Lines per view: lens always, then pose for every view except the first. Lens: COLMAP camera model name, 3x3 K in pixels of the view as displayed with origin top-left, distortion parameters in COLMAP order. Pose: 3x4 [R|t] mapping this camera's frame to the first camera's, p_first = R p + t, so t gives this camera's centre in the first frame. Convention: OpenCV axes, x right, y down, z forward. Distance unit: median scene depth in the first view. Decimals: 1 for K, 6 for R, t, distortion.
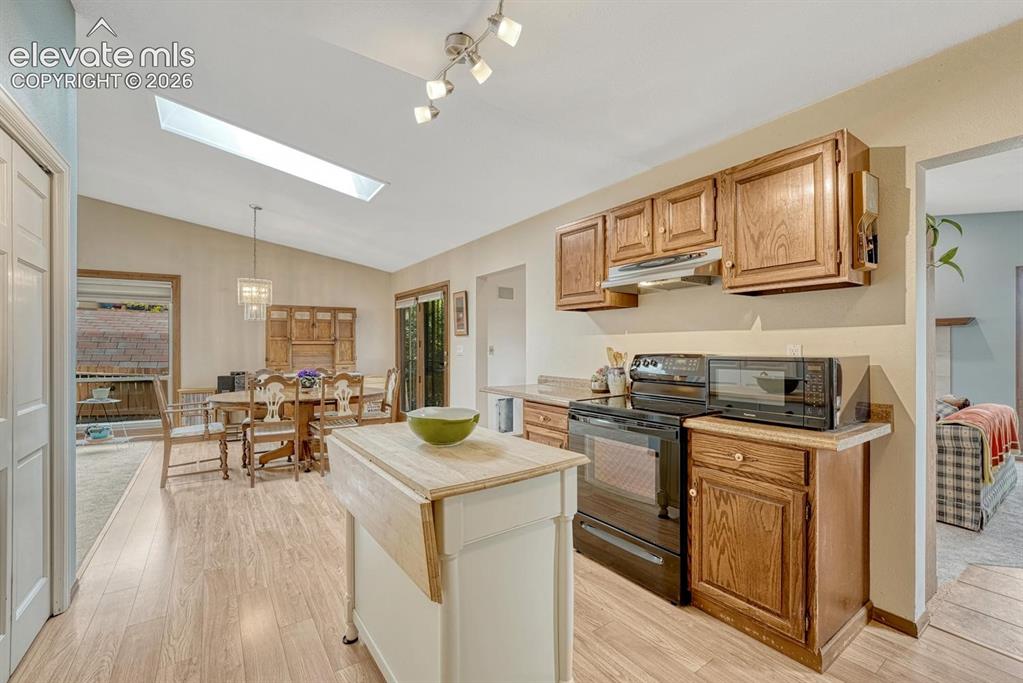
lens RADIAL K [[428.4, 0, 511.7], [0, 428.4, 346.6], [0, 0, 1]] dist [-0.008372, 0.000320]
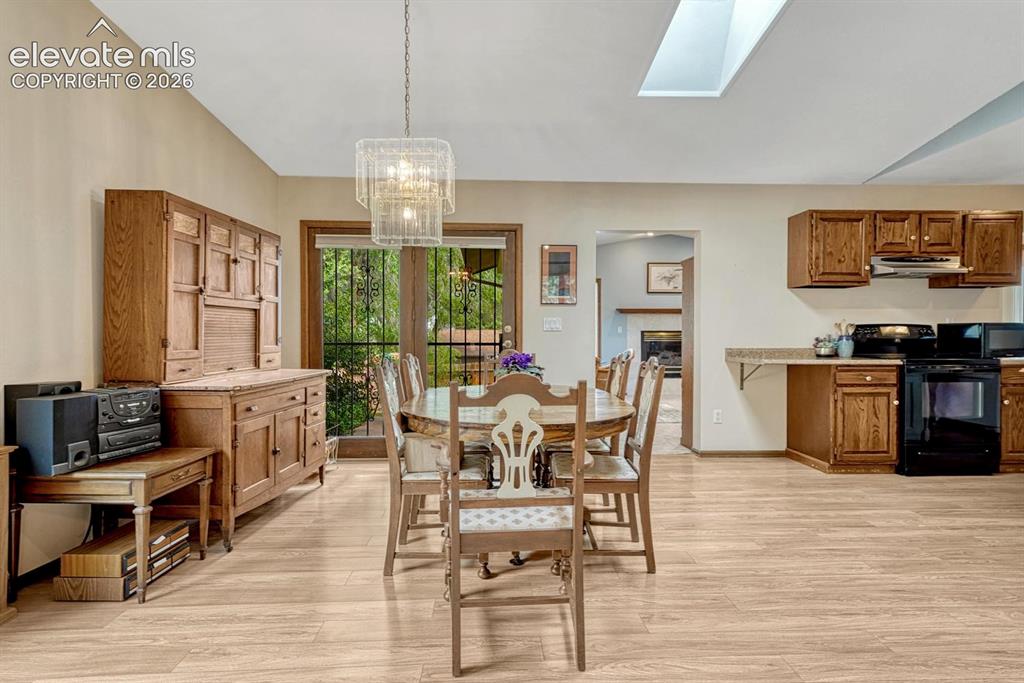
lens RADIAL K [[515.1, 0, 512.0], [0, 515.1, 341.5], [0, 0, 1]] dist [0.012743, 0.000411]
pose [[0.537201, -0.011089, 0.843381, -1.602774], [0.001513, 0.999925, 0.012184, 0.047533], [-0.843453, -0.005269, 0.537177, 1.042645]]
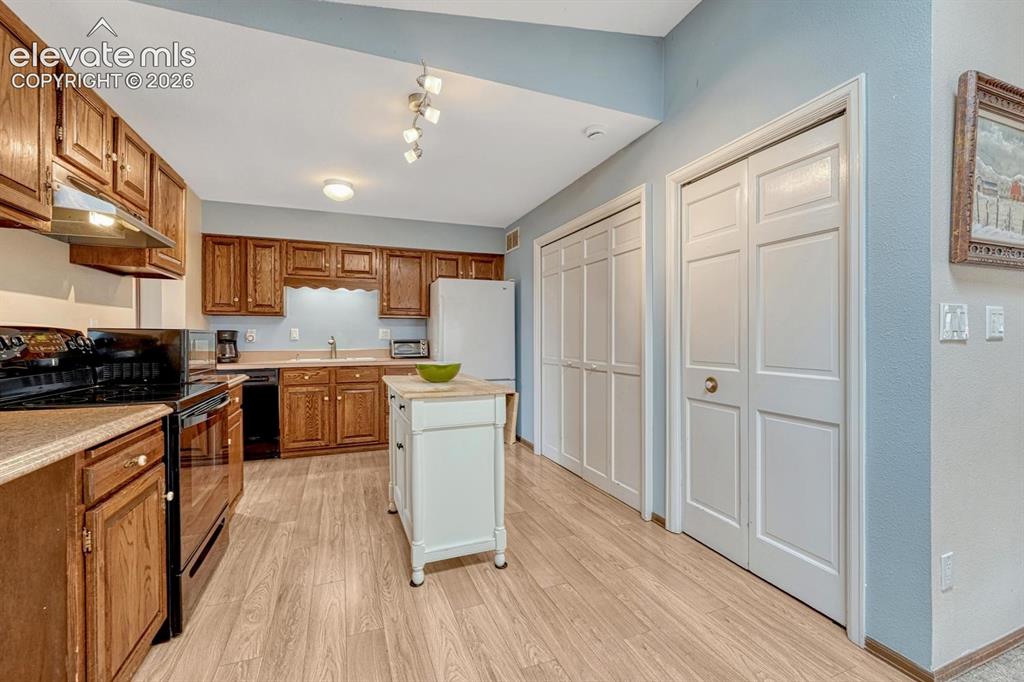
lens RADIAL K [[423.3, 0, 512.0], [0, 423.3, 341.0], [0, 0, 1]] dist [-0.004211, -0.000312]
pose [[-0.970357, -0.000212, 0.241678, -0.431585], [0.001956, 0.999960, 0.008731, 0.031856], [-0.241670, 0.008945, -0.970317, 1.326191]]
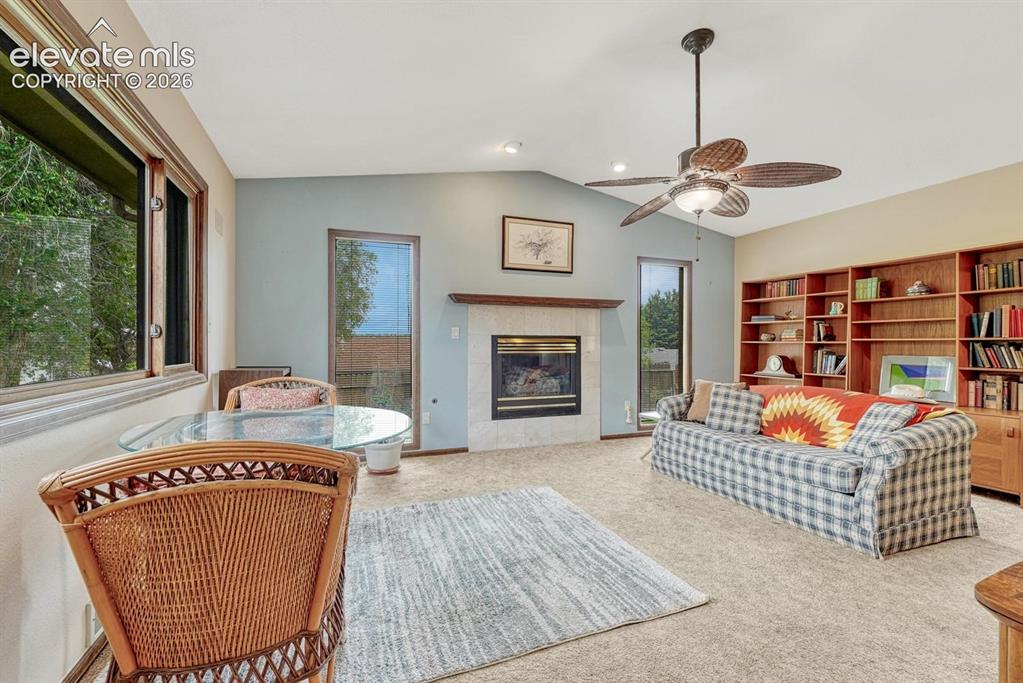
lens RADIAL K [[454.9, 0, 512.8], [0, 454.9, 348.1], [0, 0, 1]] dist [0.001810, 0.000431]
pose [[0.236875, -0.013491, 0.971446, -0.005358], [-0.002582, 0.999891, 0.014516, 0.043660], [-0.971537, -0.005947, 0.236814, 1.636722]]
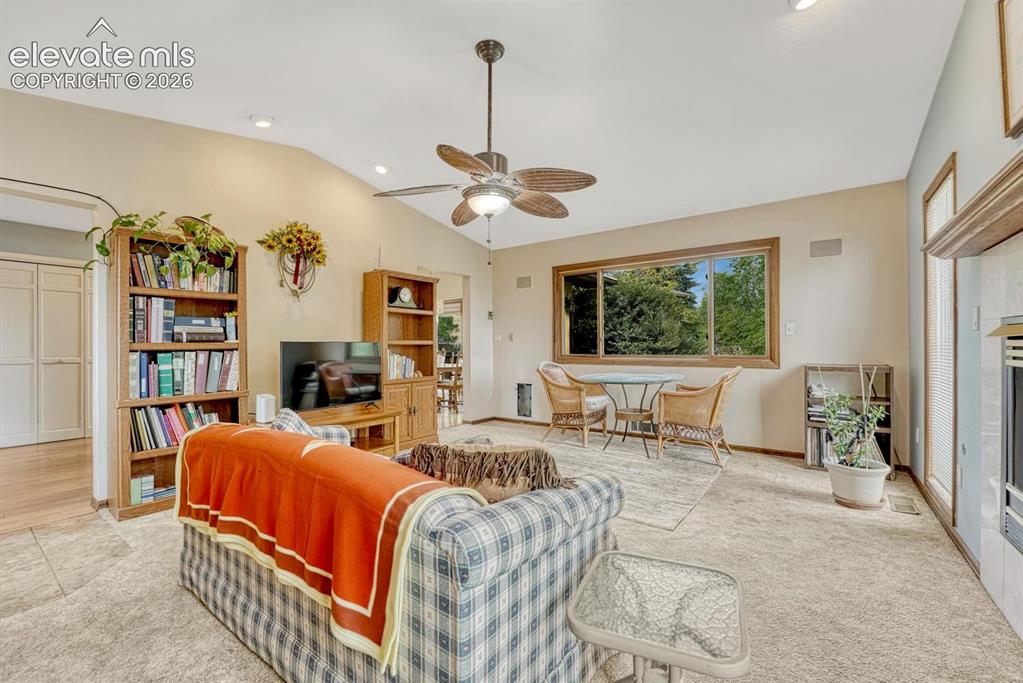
lens RADIAL K [[432.7, 0, 511.5], [0, 432.7, 341.5], [0, 0, 1]] dist [-0.002329, -0.000293]
pose [[0.321917, -0.010433, -0.946710, 1.883024], [0.007295, 0.999937, -0.008539, 0.051200], [0.946740, -0.004158, 0.321973, 1.235101]]
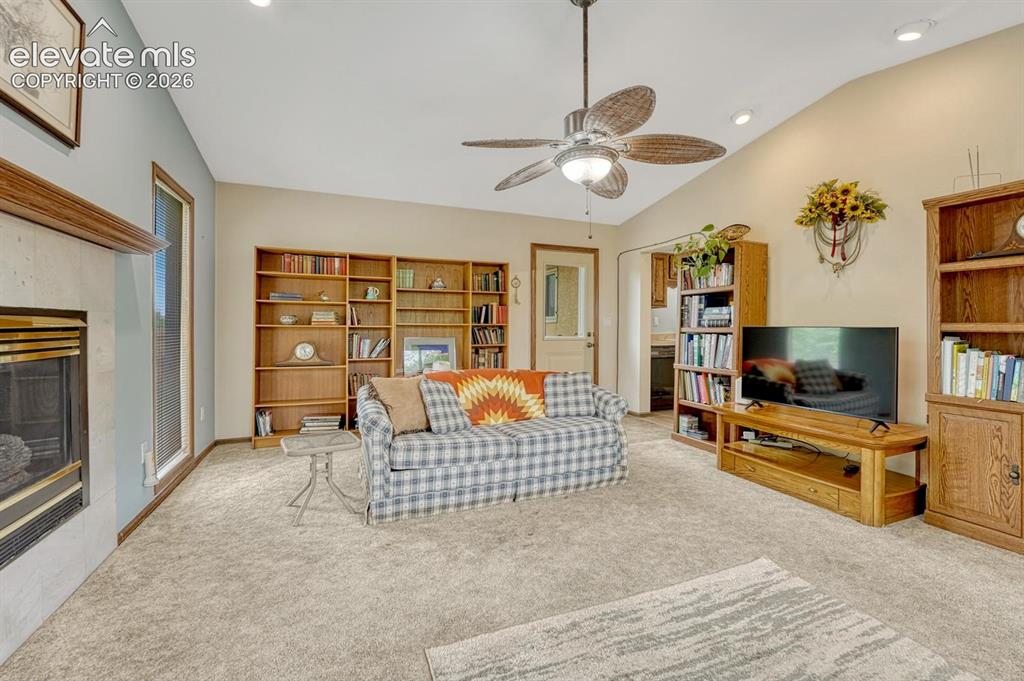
lens RADIAL K [[430.2, 0, 510.5], [0, 430.2, 329.8], [0, 0, 1]] dist [-0.012671, -0.000123]
pose [[-0.974592, -0.007801, 0.223852, 0.953983], [-0.006602, 0.999960, 0.006102, 0.043265], [-0.223890, 0.004469, -0.974604, 2.281870]]
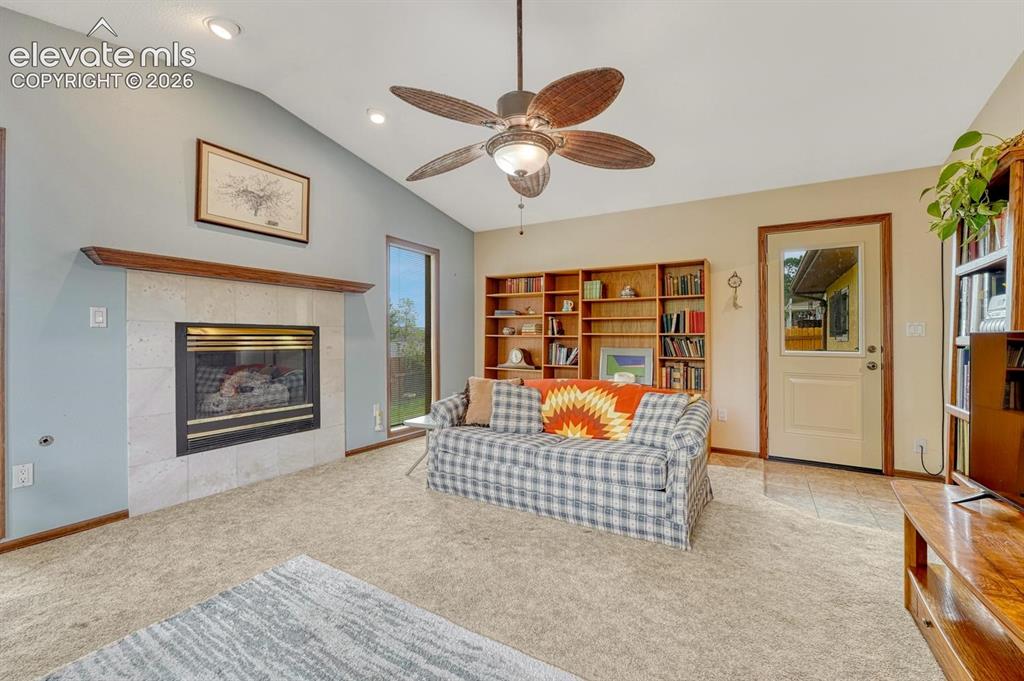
lens RADIAL K [[433.1, 0, 512.0], [0, 433.1, 340.5], [0, 0, 1]] dist [-0.002329, -0.000293]
pose [[-0.411173, -0.011819, 0.911481, 0.346482], [-0.009216, 0.999919, 0.008808, 0.046990], [-0.911511, -0.004779, -0.411249, 1.801645]]
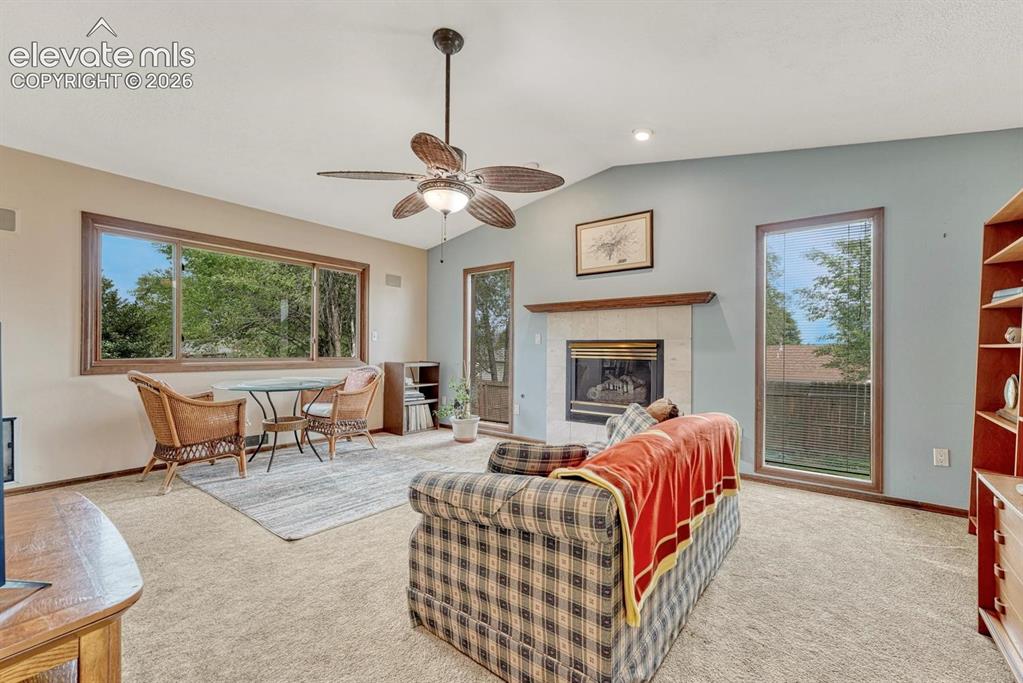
lens RADIAL K [[428.7, 0, 510.9], [0, 428.7, 355.0], [0, 0, 1]] dist [-0.002912, -0.000259]
pose [[0.955929, 0.002496, 0.293587, 0.862550], [-0.006212, 0.999912, 0.011728, 0.058727], [-0.293532, -0.013035, 0.955860, 0.623072]]
